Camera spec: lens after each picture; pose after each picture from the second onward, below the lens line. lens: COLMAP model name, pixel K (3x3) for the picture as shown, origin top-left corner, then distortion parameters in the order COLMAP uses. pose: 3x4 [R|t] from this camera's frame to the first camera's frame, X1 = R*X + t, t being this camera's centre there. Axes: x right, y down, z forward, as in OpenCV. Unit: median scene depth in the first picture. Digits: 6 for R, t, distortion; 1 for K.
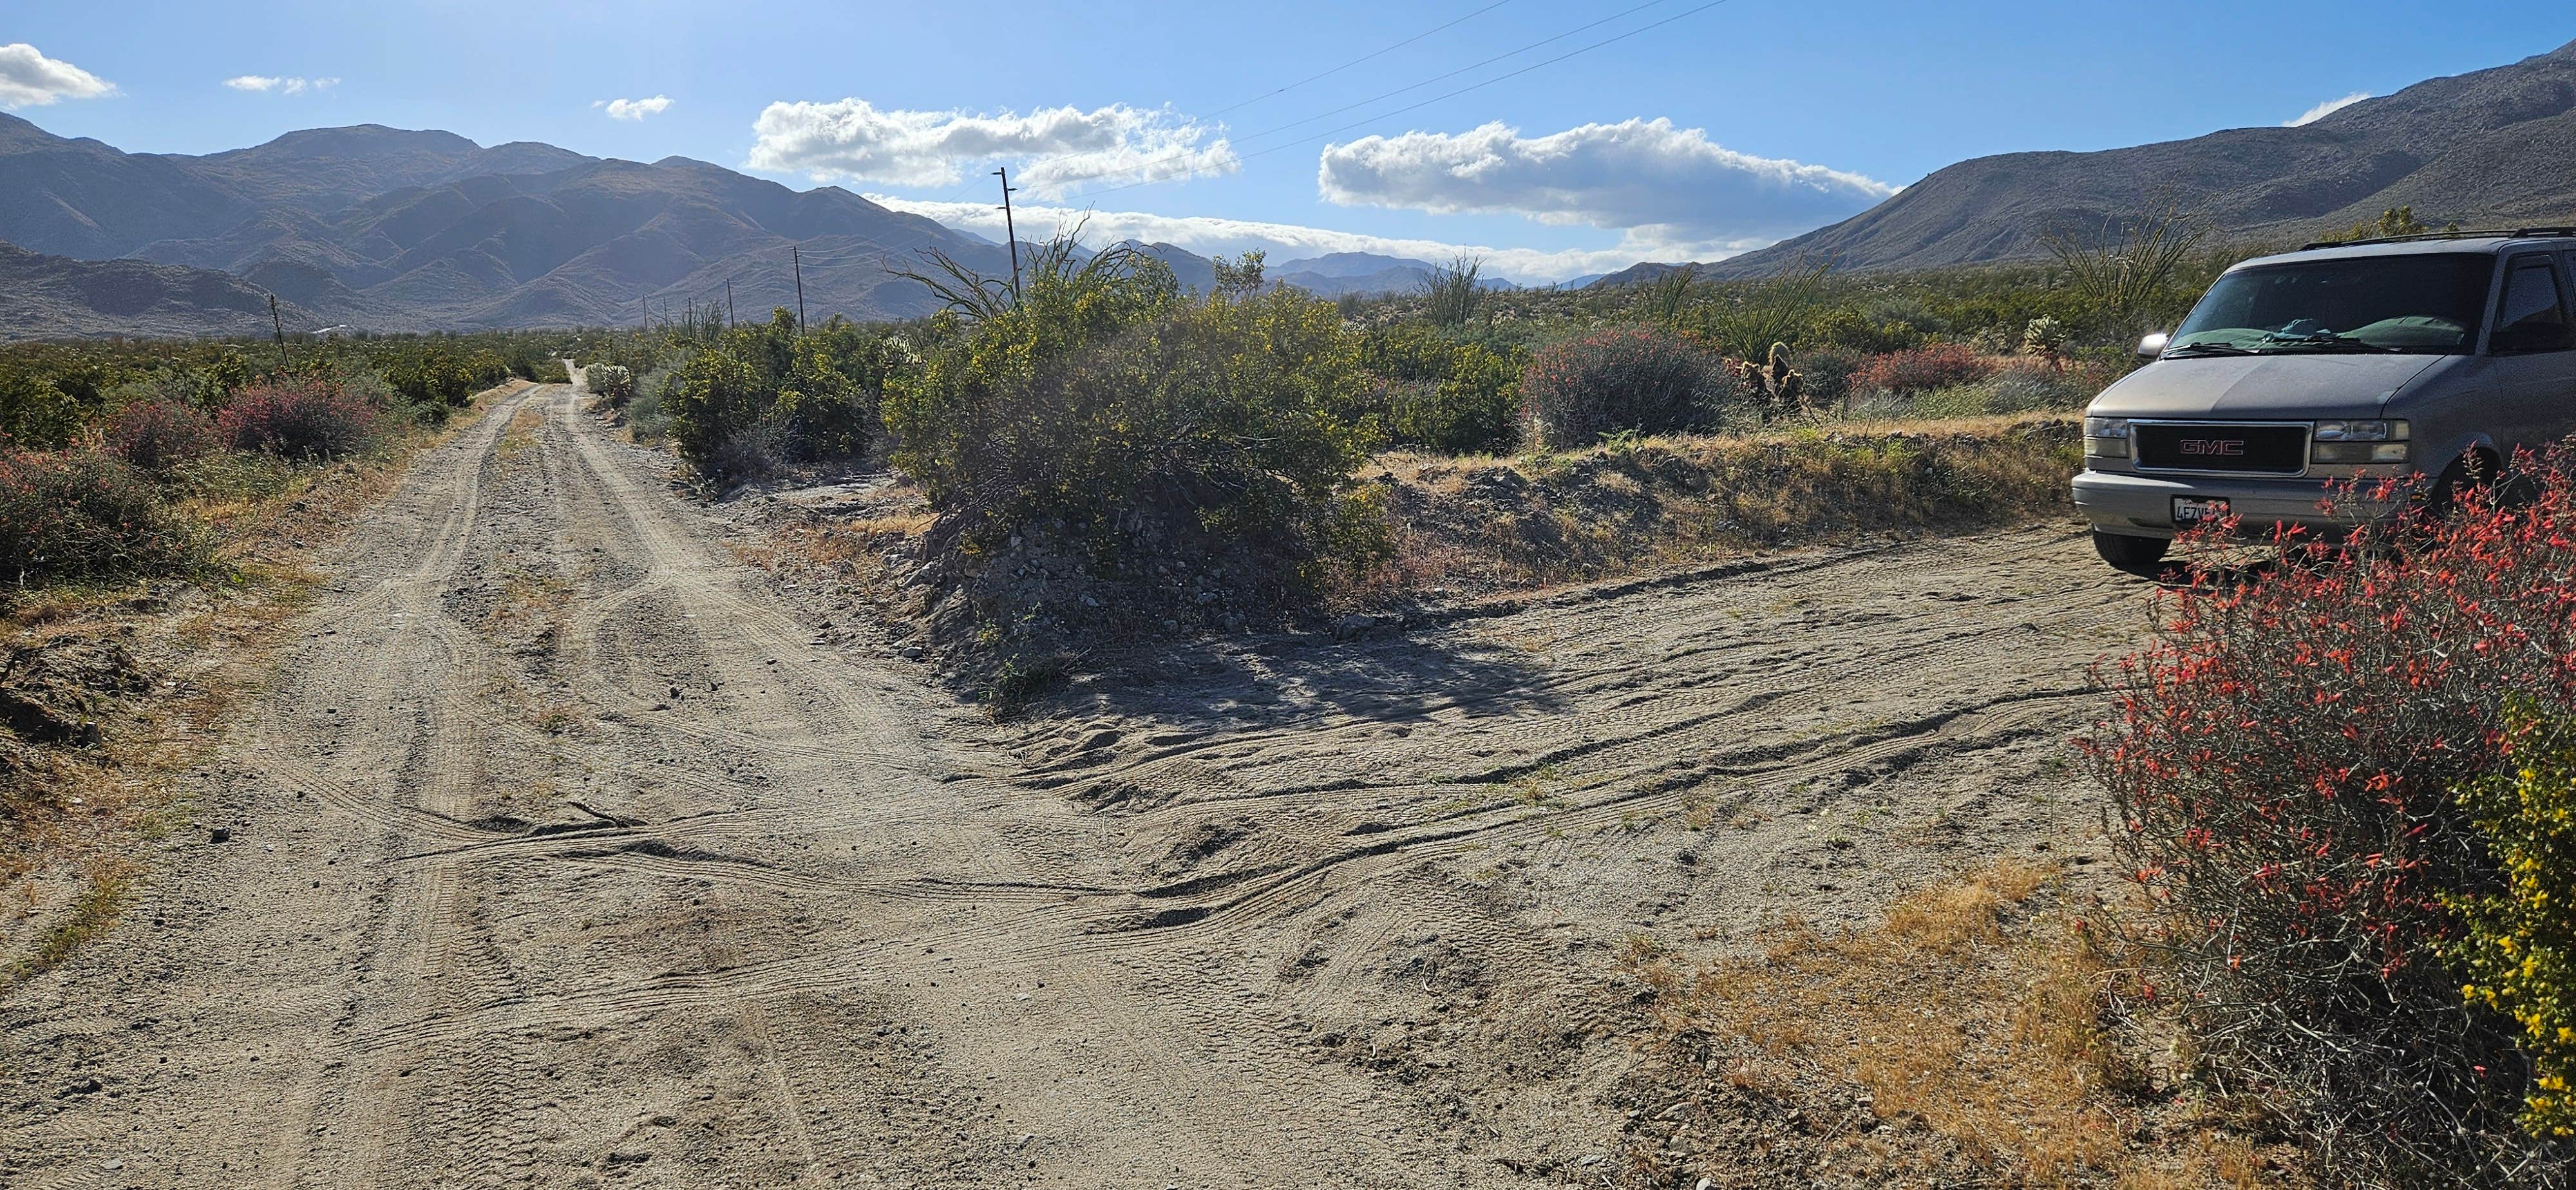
lens RADIAL K [[1745.2, 0, 1315.0], [0, 1745.2, 634.7], [0, 0, 1]] dist [0.127639, -0.110326]
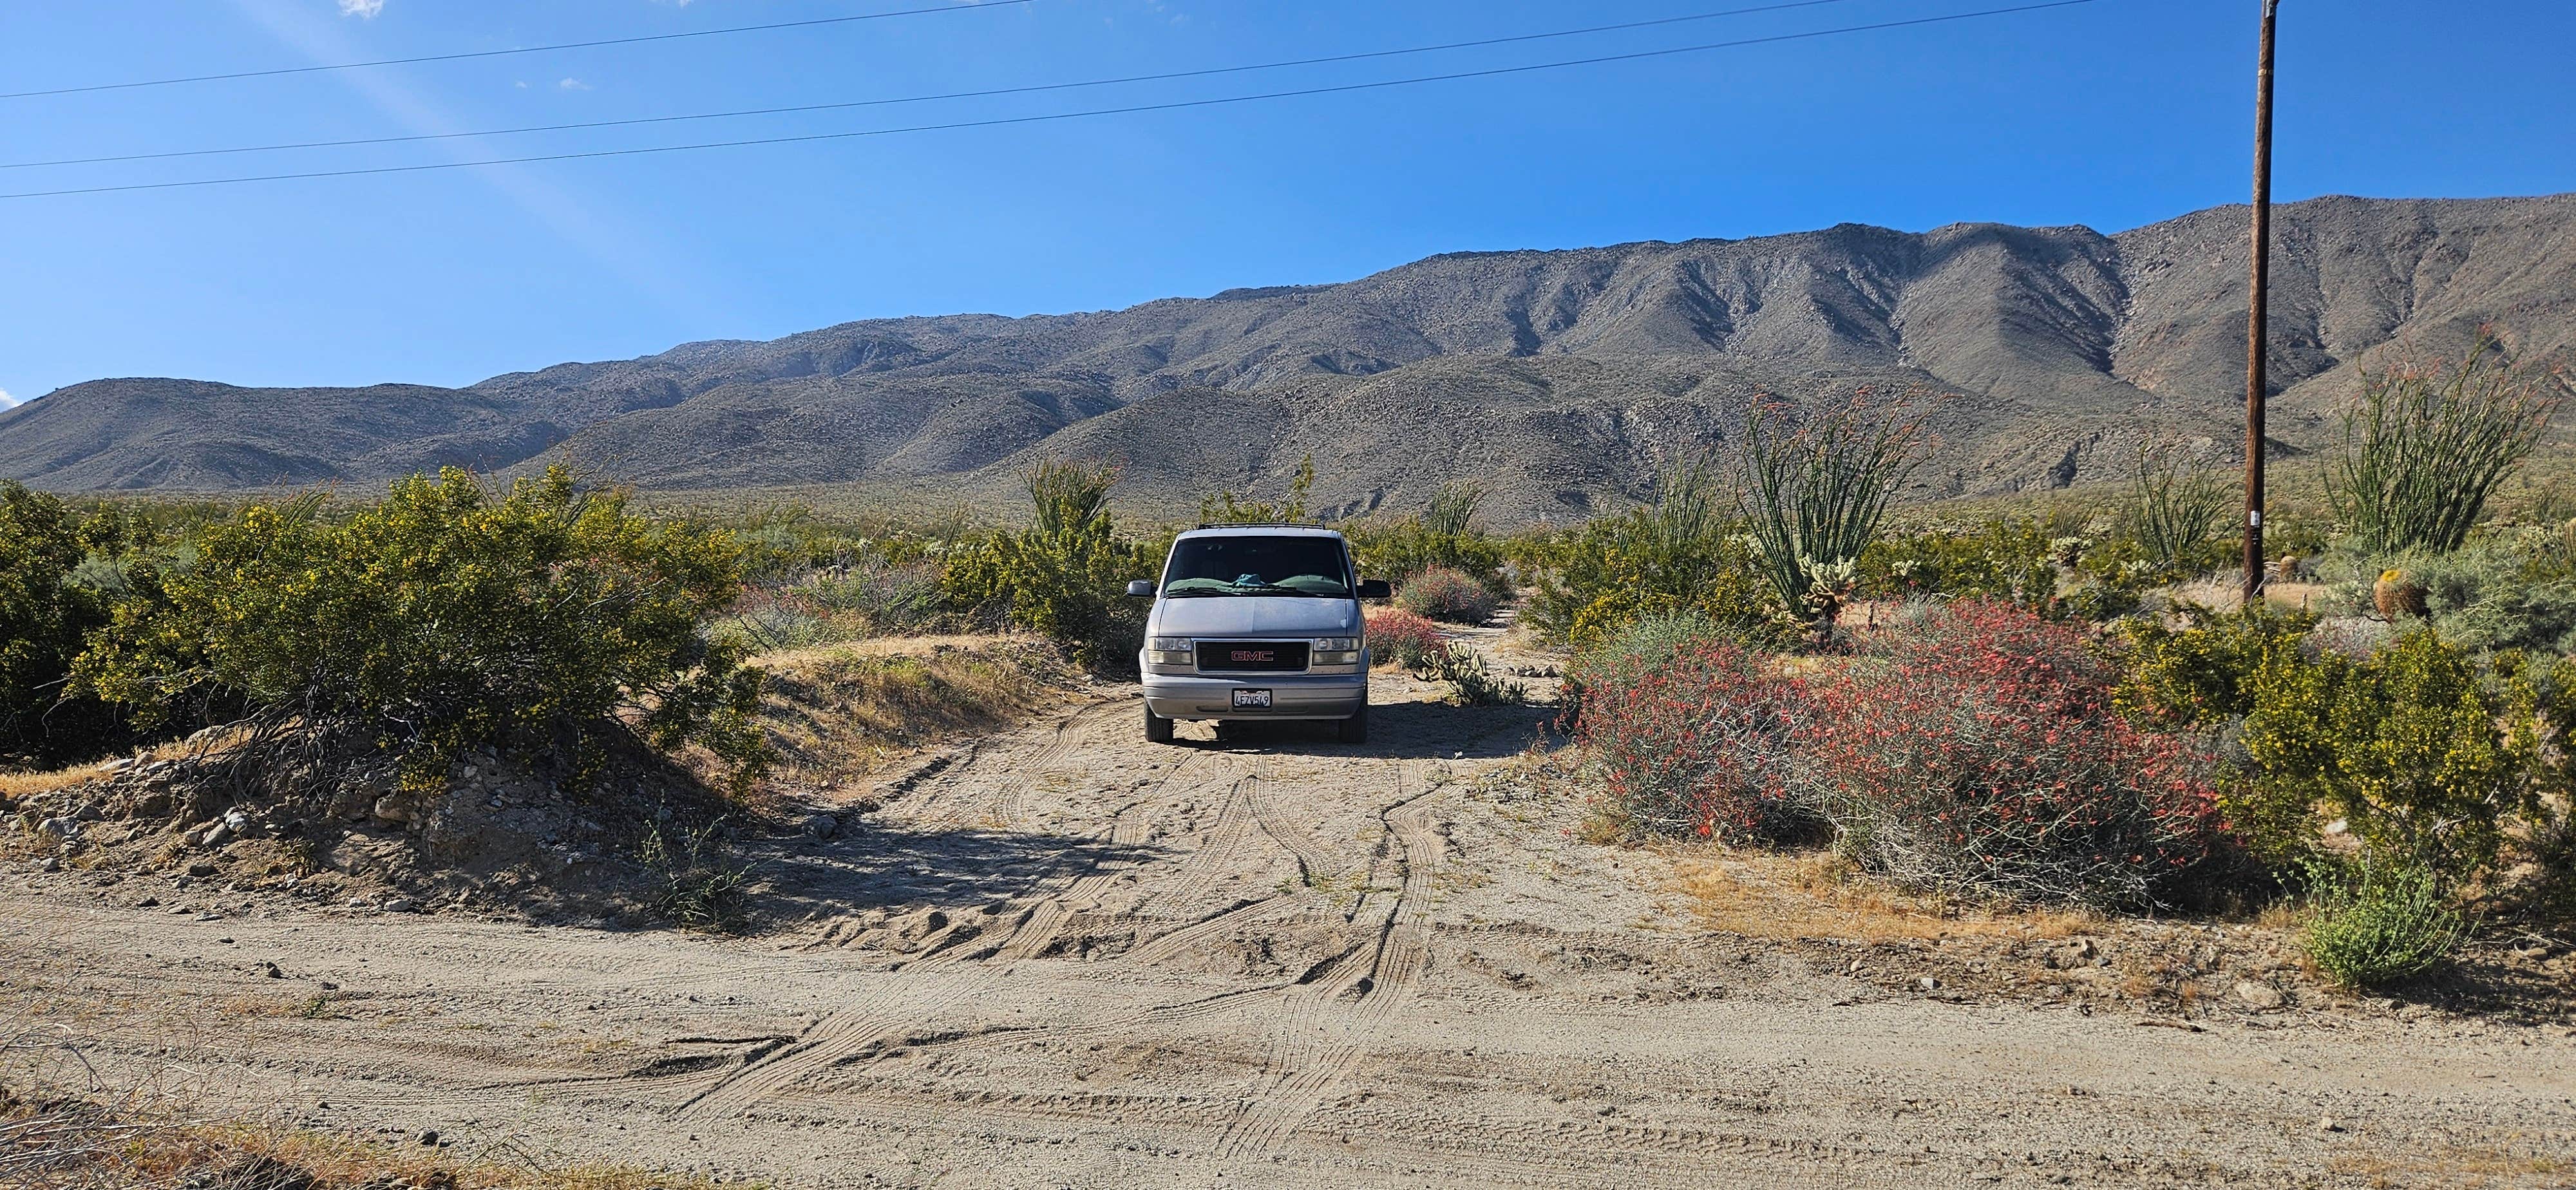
lens RADIAL K [[1745.2, 0, 1315.0], [0, 1745.2, 634.7], [0, 0, 1]] dist [0.127639, -0.110326]
pose [[0.578462, -0.002790, 0.815705, -0.212131], [0.112768, 0.990666, -0.076581, -0.001467], [-0.807877, 0.136285, 0.573377, 0.037302]]
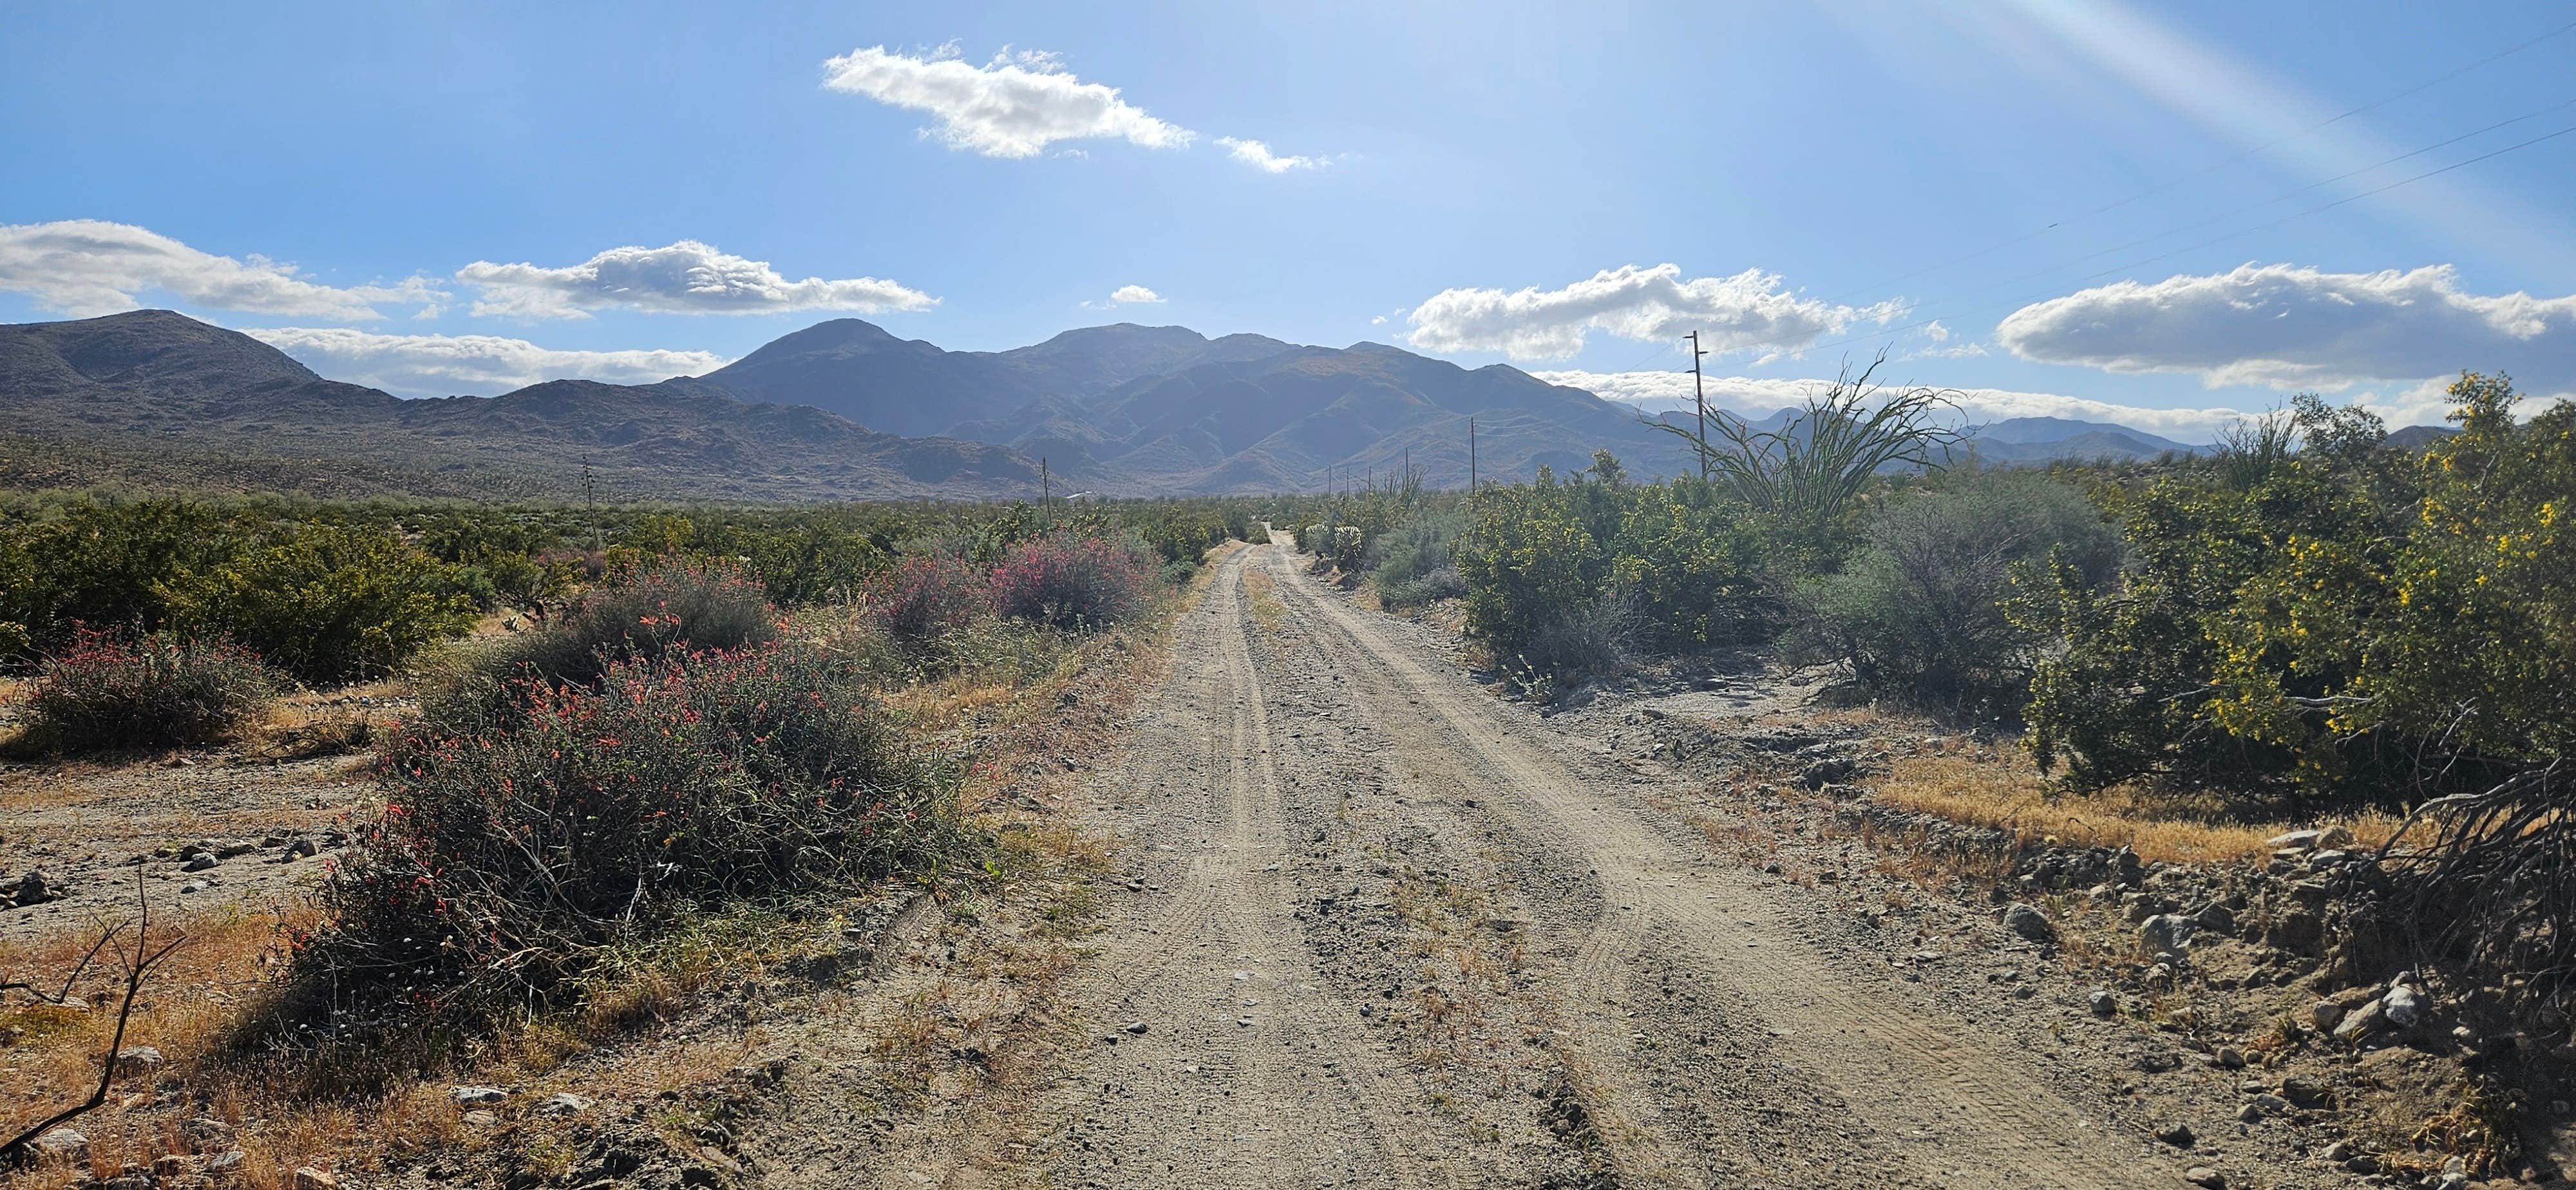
lens RADIAL K [[1745.2, 0, 1315.0], [0, 1745.2, 634.7], [0, 0, 1]] dist [0.127639, -0.110326]
pose [[0.935171, 0.041178, -0.351795, -0.109154], [-0.073836, 0.994063, -0.079919, -0.024548], [0.346416, 0.100713, 0.932659, 0.178880]]
